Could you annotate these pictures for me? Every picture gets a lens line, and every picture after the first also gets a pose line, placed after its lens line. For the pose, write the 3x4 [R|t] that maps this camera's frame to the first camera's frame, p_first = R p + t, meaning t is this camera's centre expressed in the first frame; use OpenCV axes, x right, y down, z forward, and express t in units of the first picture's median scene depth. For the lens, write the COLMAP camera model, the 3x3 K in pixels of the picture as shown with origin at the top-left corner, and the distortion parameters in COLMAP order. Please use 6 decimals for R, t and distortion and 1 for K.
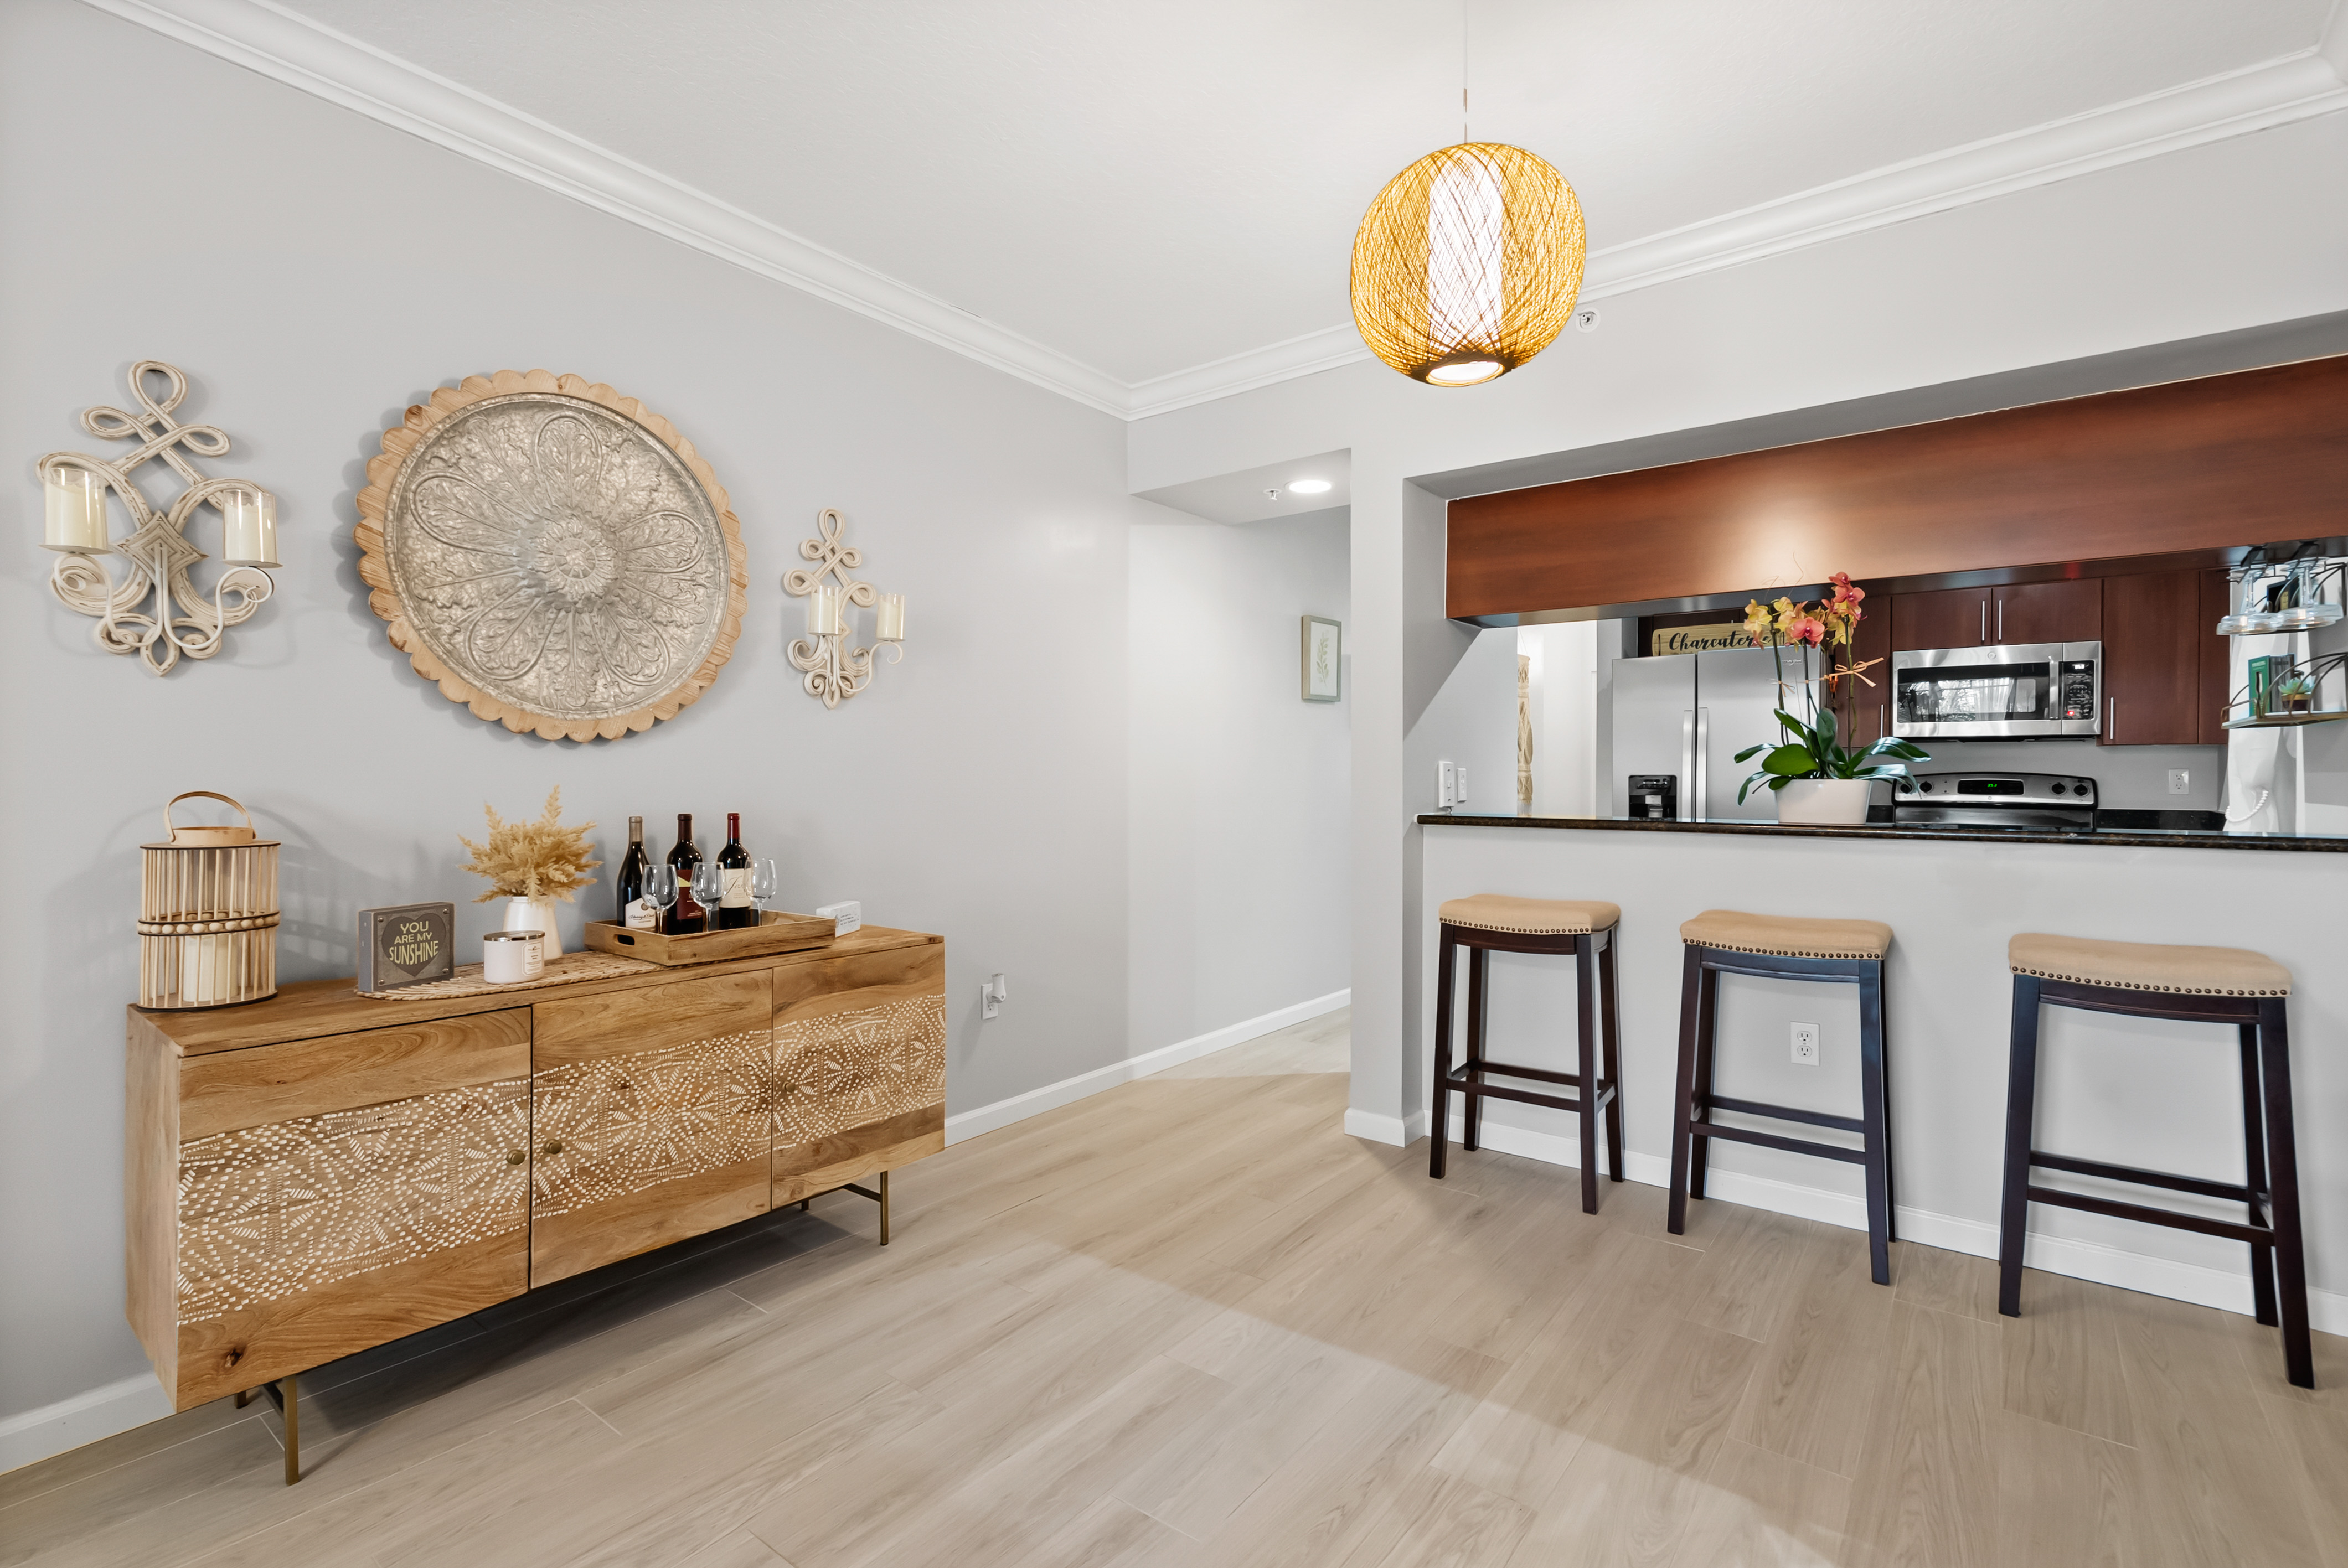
lens RADIAL K [[1072.8, 0, 1171.1], [0, 1072.8, 788.4], [0, 0, 1]] dist [-0.006299, 0.002315]
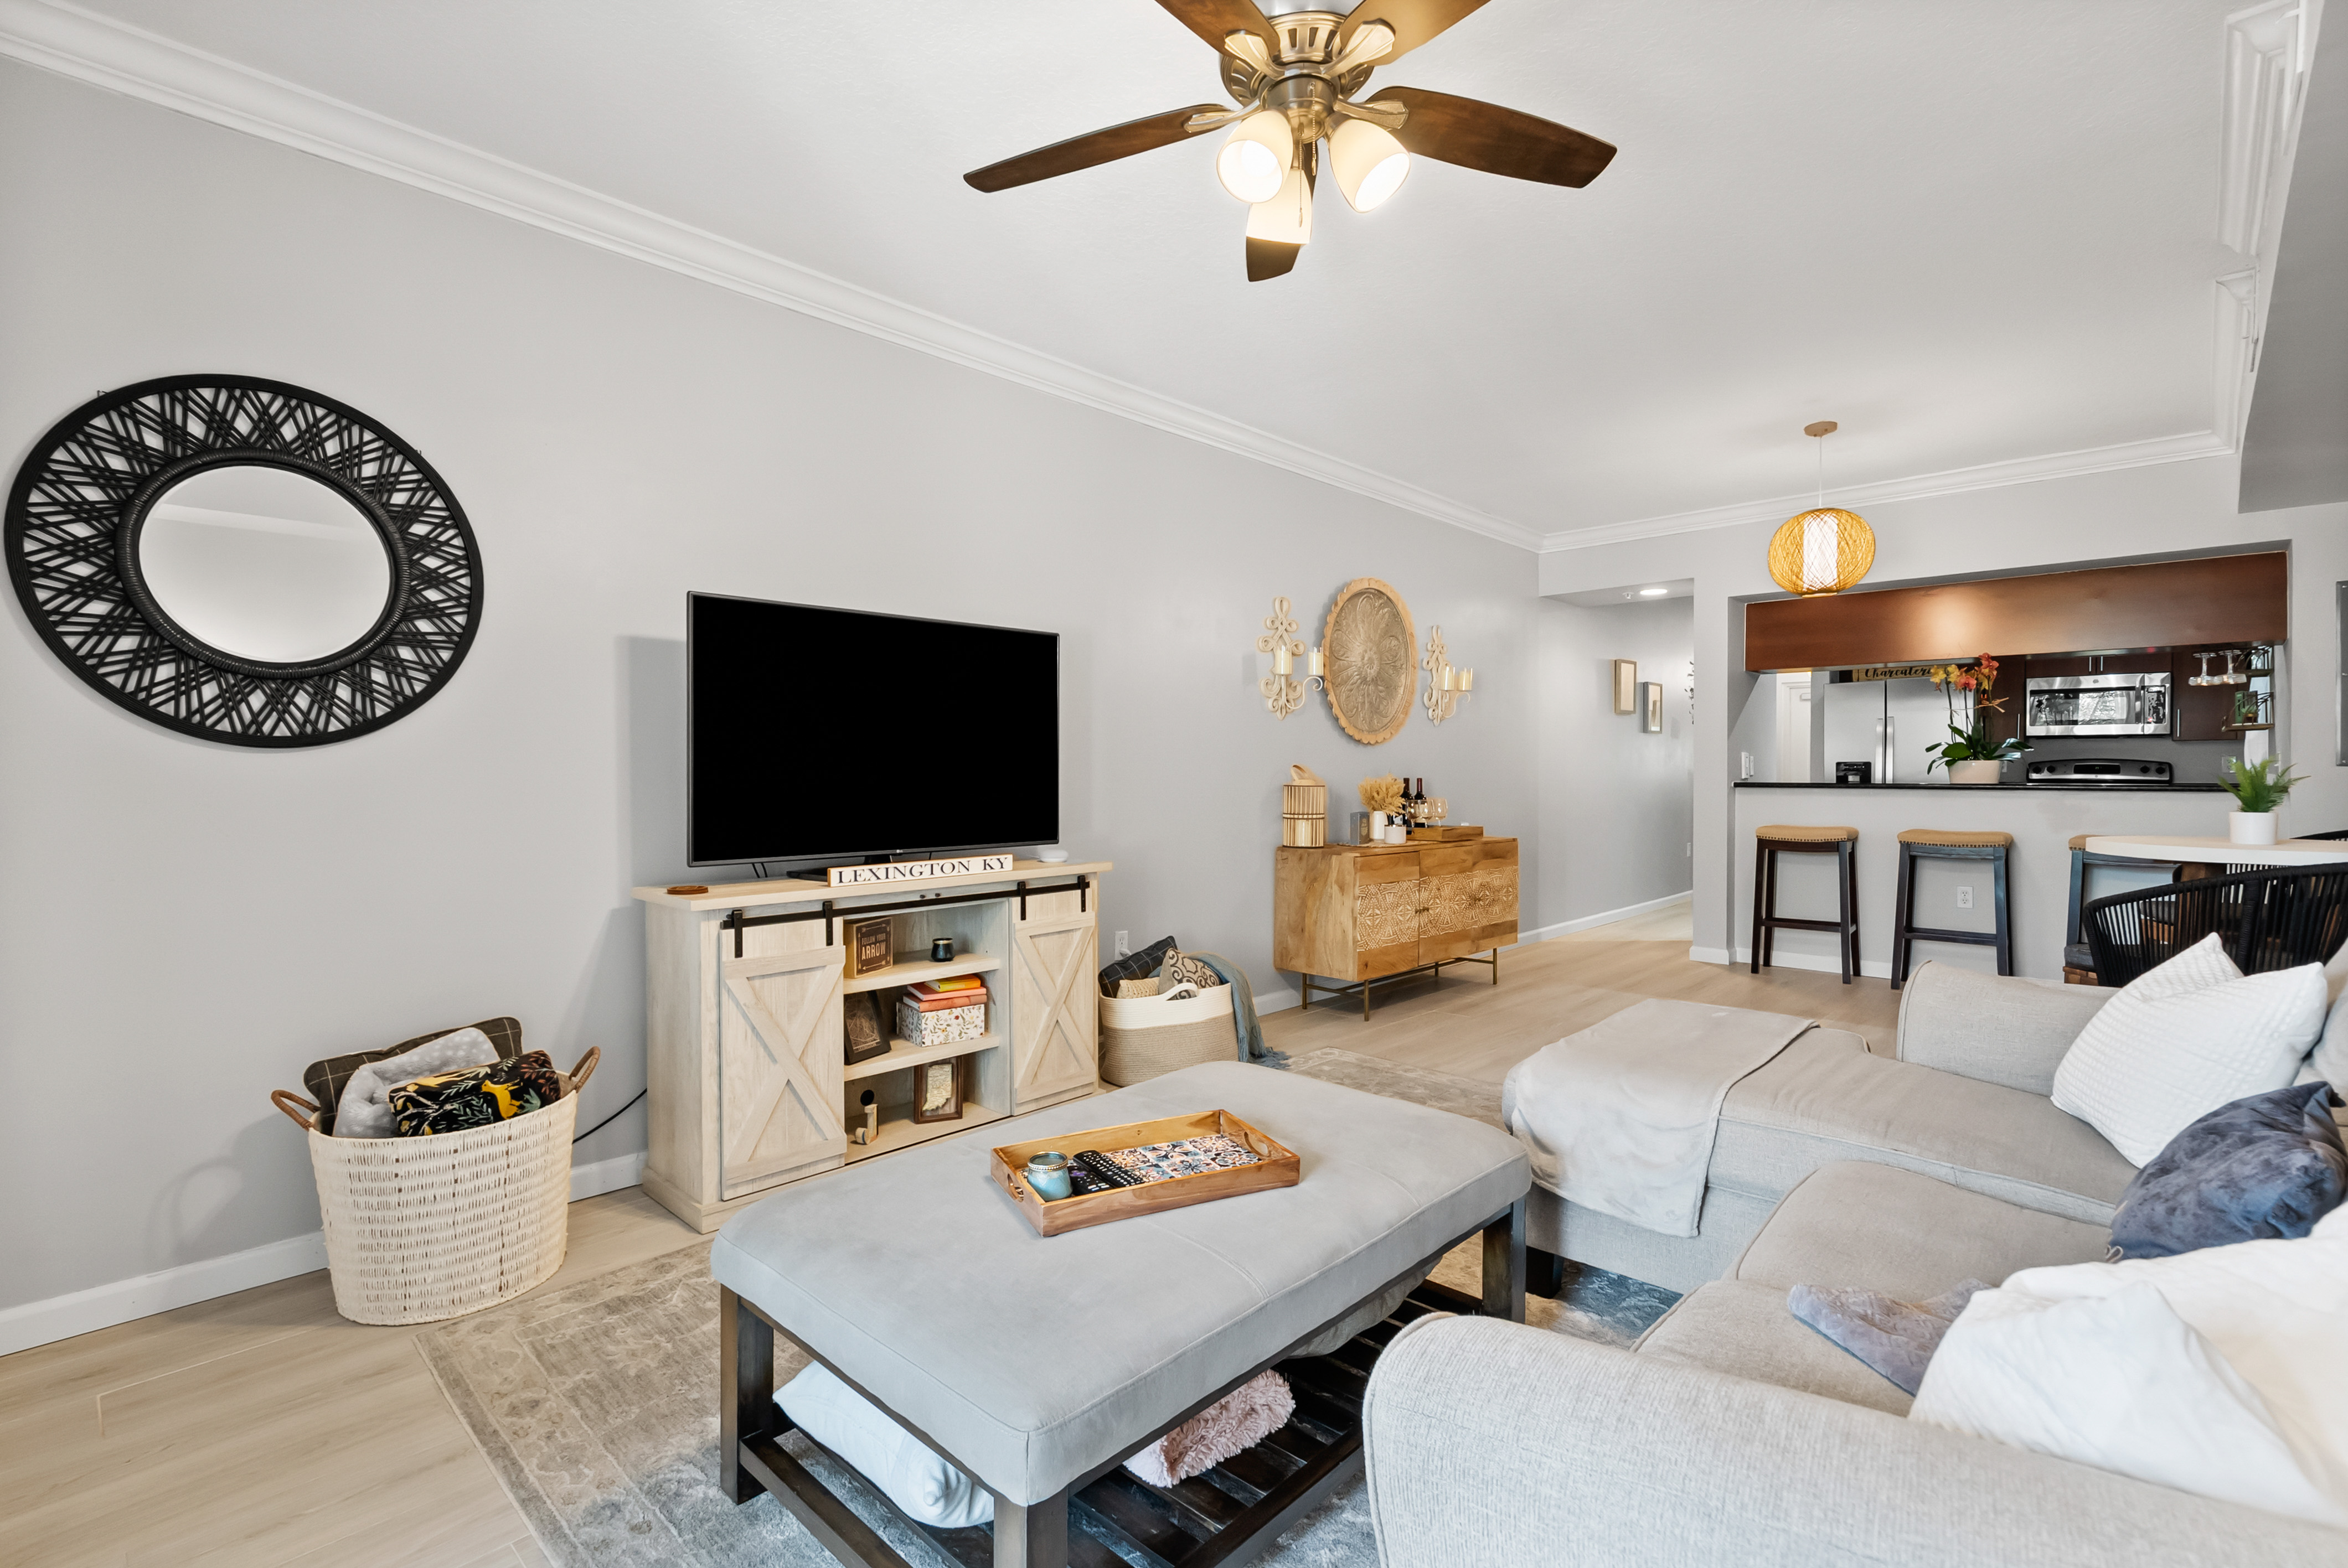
lens RADIAL K [[1072.8, 0, 1167.5], [0, 1072.8, 781.4], [0, 0, 1]] dist [-0.006299, 0.002315]
pose [[0.994806, -0.000650, -0.101788, -0.639182], [0.000481, 0.999998, -0.001684, 0.031180], [0.101789, 0.001626, 0.994805, -1.059608]]
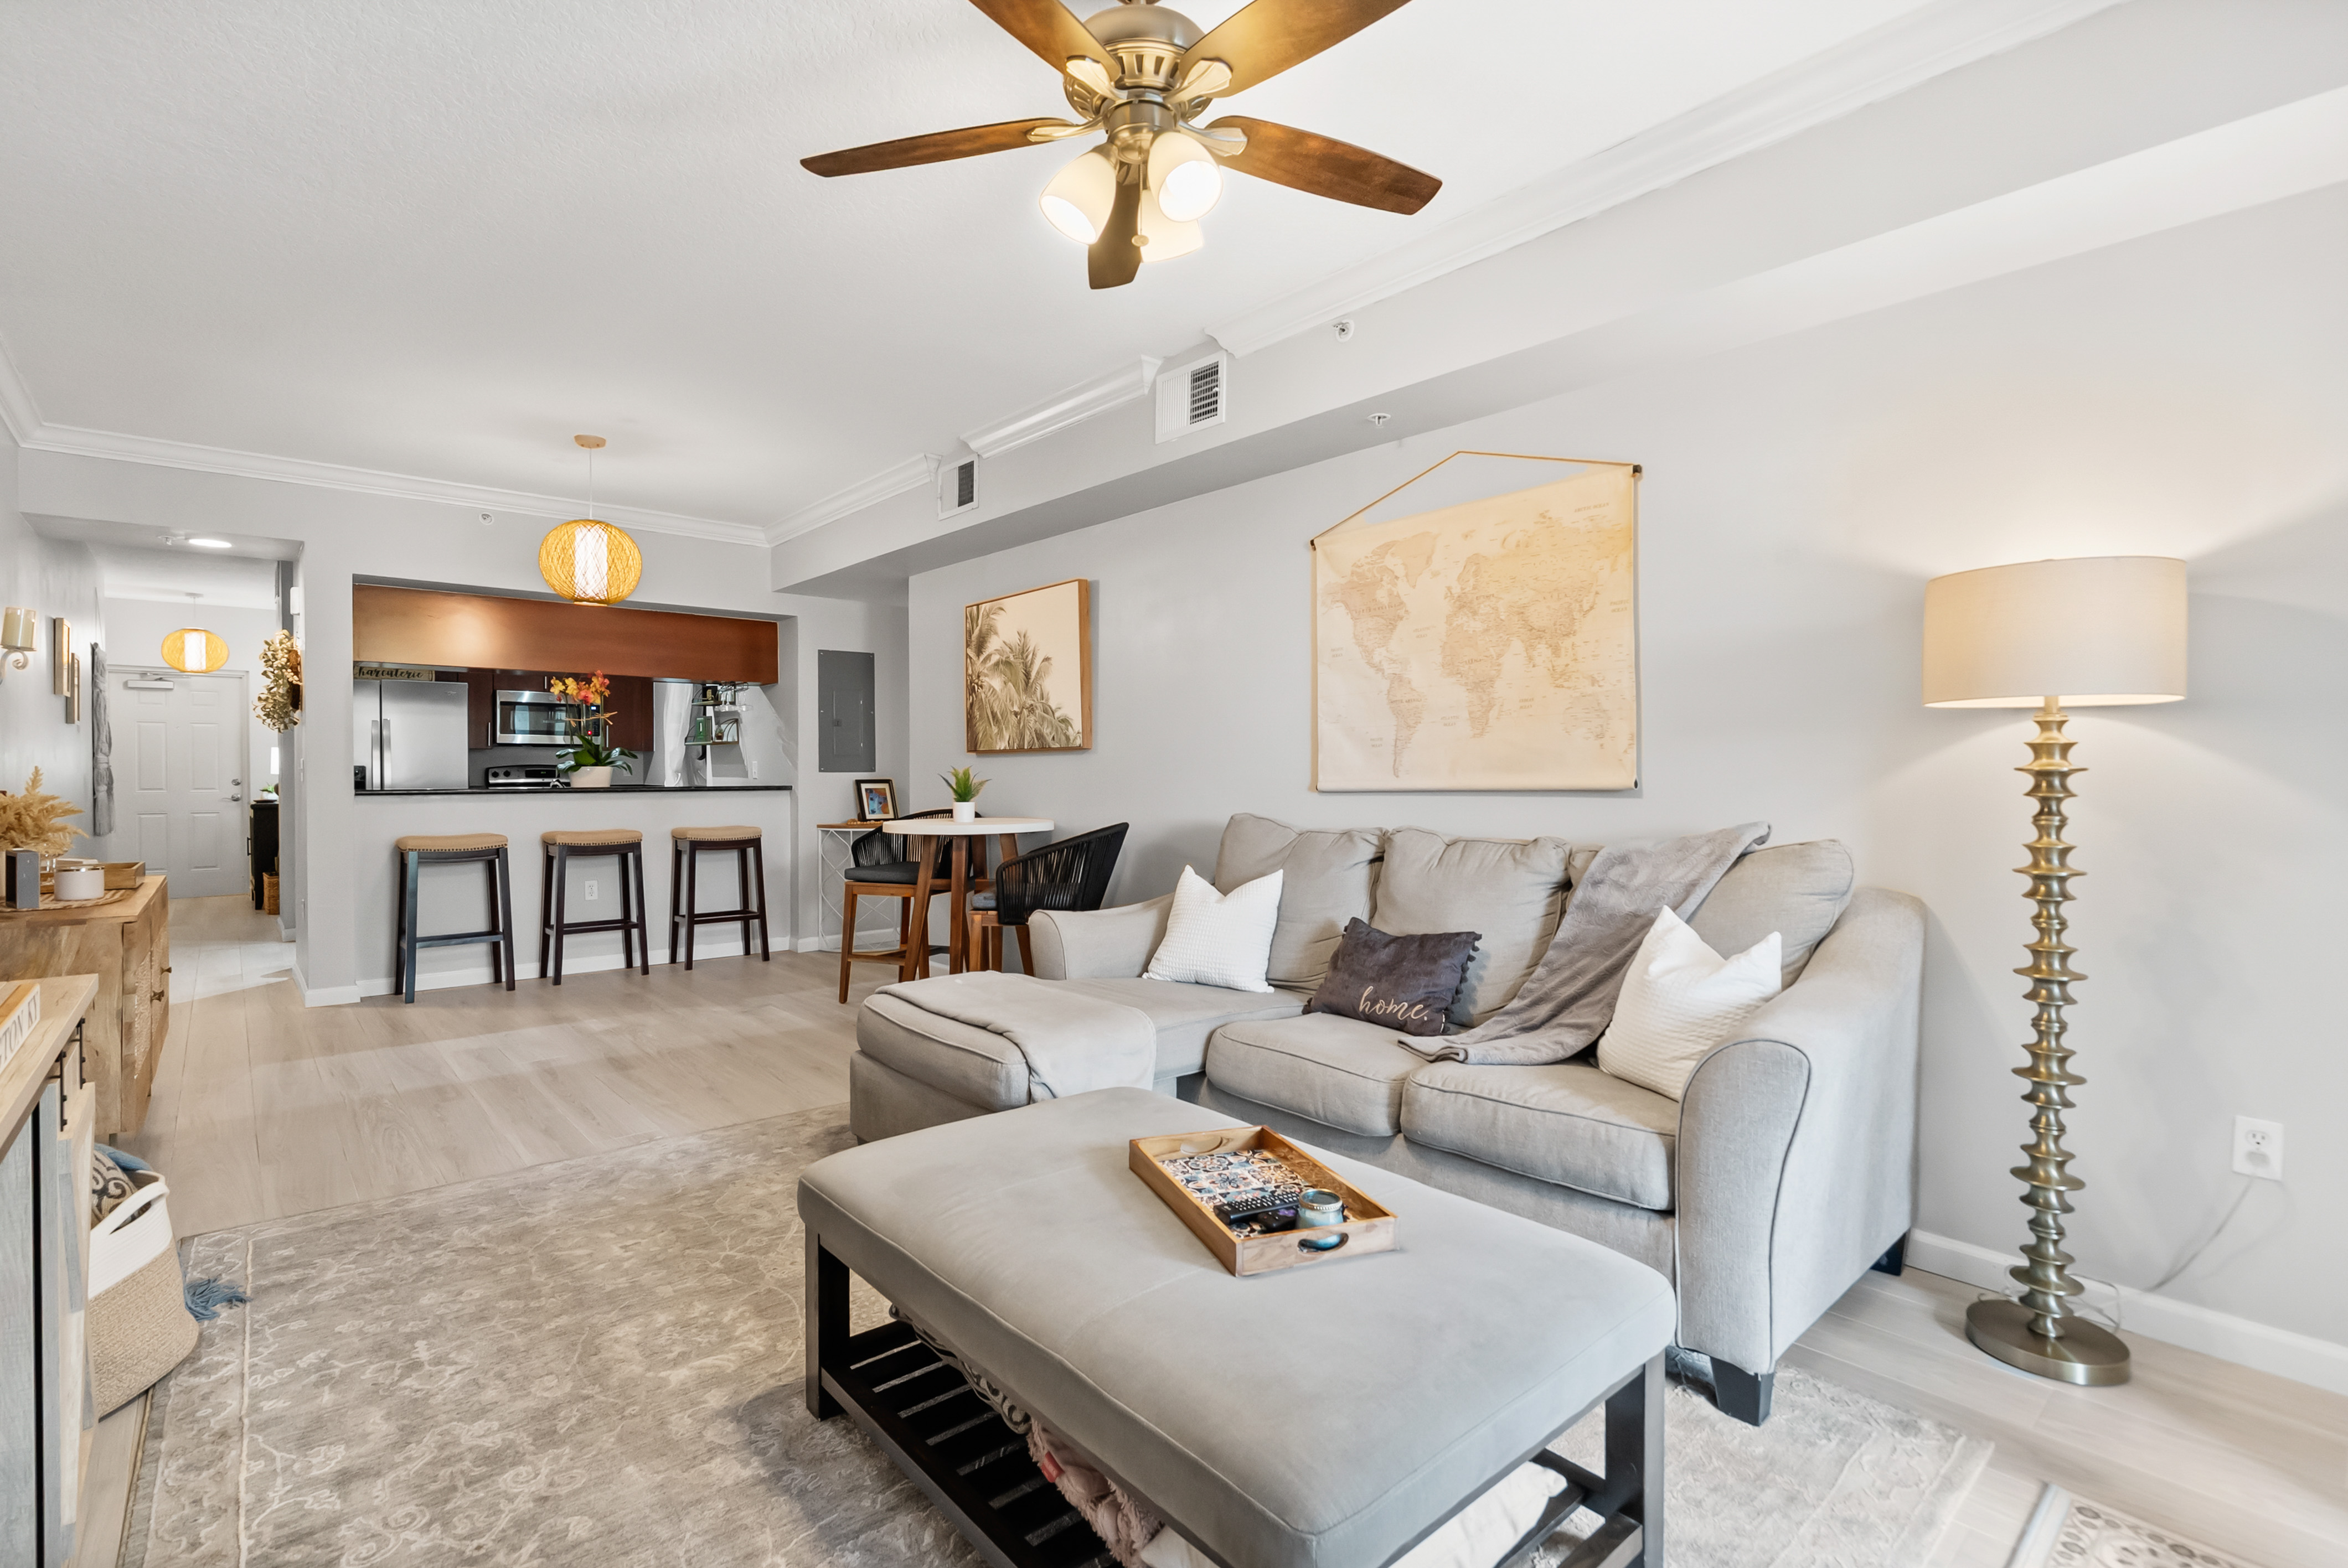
lens RADIAL K [[1072.8, 0, 1173.9], [0, 1072.8, 787.8], [0, 0, 1]] dist [-0.006299, 0.002315]
pose [[0.183221, -0.015336, 0.982952, -1.282447], [0.012550, 0.999833, 0.013260, 0.020082], [-0.982992, 0.009907, 0.183383, -0.534923]]
